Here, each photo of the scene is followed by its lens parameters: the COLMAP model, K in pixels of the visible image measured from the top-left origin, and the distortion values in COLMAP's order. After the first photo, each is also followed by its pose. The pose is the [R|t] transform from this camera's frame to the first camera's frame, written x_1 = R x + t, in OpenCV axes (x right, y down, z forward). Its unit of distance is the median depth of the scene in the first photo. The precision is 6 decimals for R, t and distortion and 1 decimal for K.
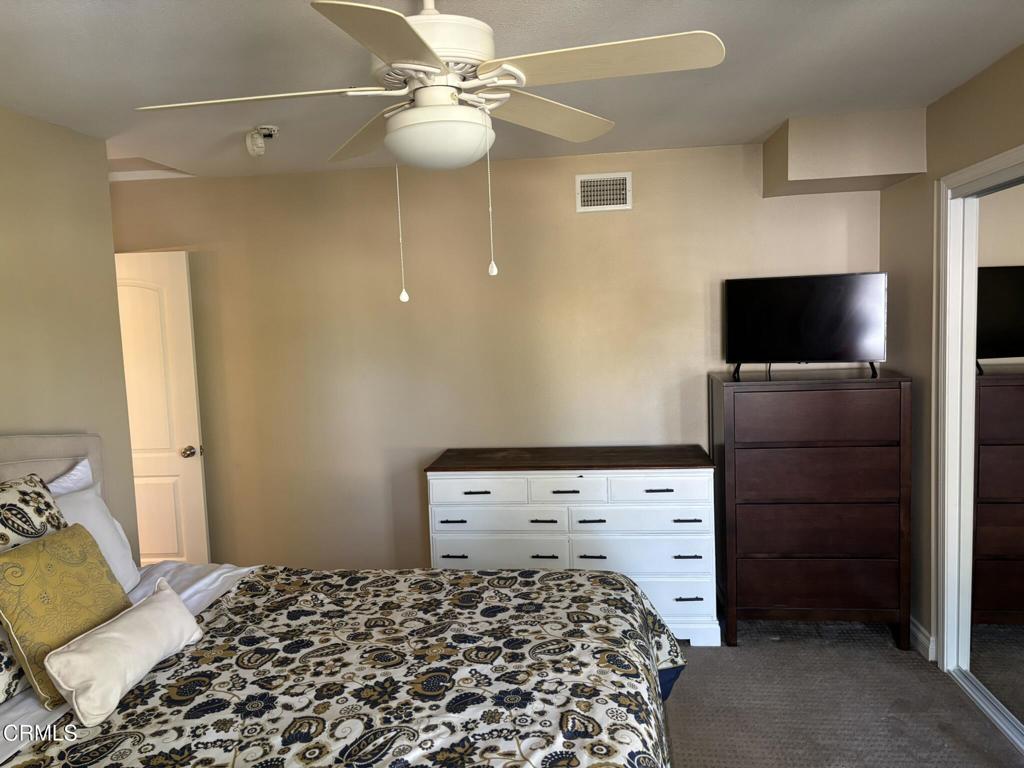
lens RADIAL K [[766.3, 0, 512.4], [0, 766.3, 392.8], [0, 0, 1]] dist [0.026852, -0.008431]
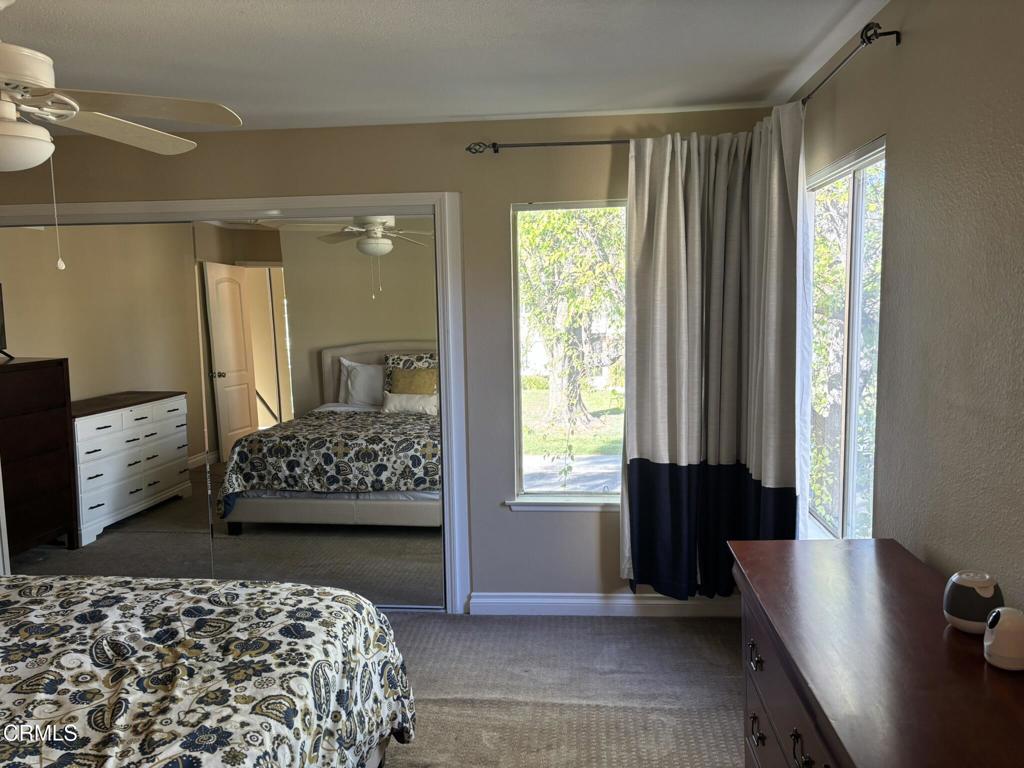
lens RADIAL K [[770.0, 0, 520.1], [0, 770.0, 397.3], [0, 0, 1]] dist [0.043877, -0.051111]
pose [[-0.038735, -0.085831, 0.995556, -1.179185], [0.107767, 0.990134, 0.089556, 0.016755], [-0.993421, 0.110757, -0.029103, 0.290254]]
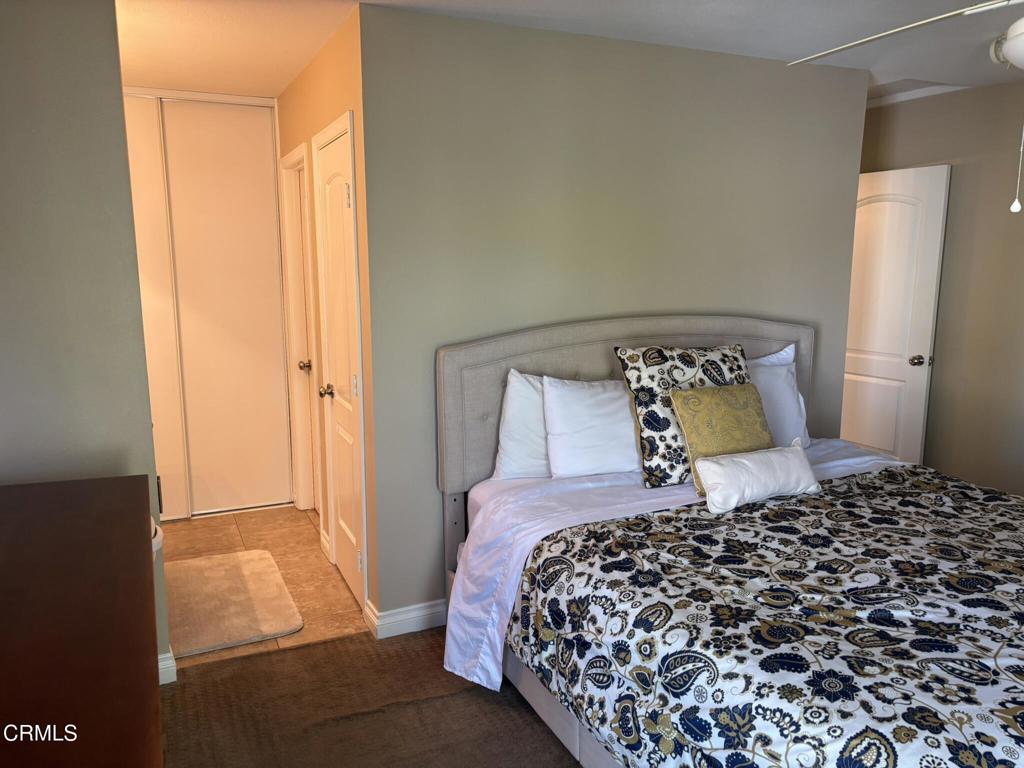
lens RADIAL K [[766.3, 0, 512.4], [0, 766.3, 392.8], [0, 0, 1]] dist [0.026852, -0.008431]
pose [[0.533886, 0.183075, -0.825499, 0.372937], [-0.095025, 0.983085, 0.156567, 0.016849], [0.840200, -0.005146, 0.542253, -0.091727]]
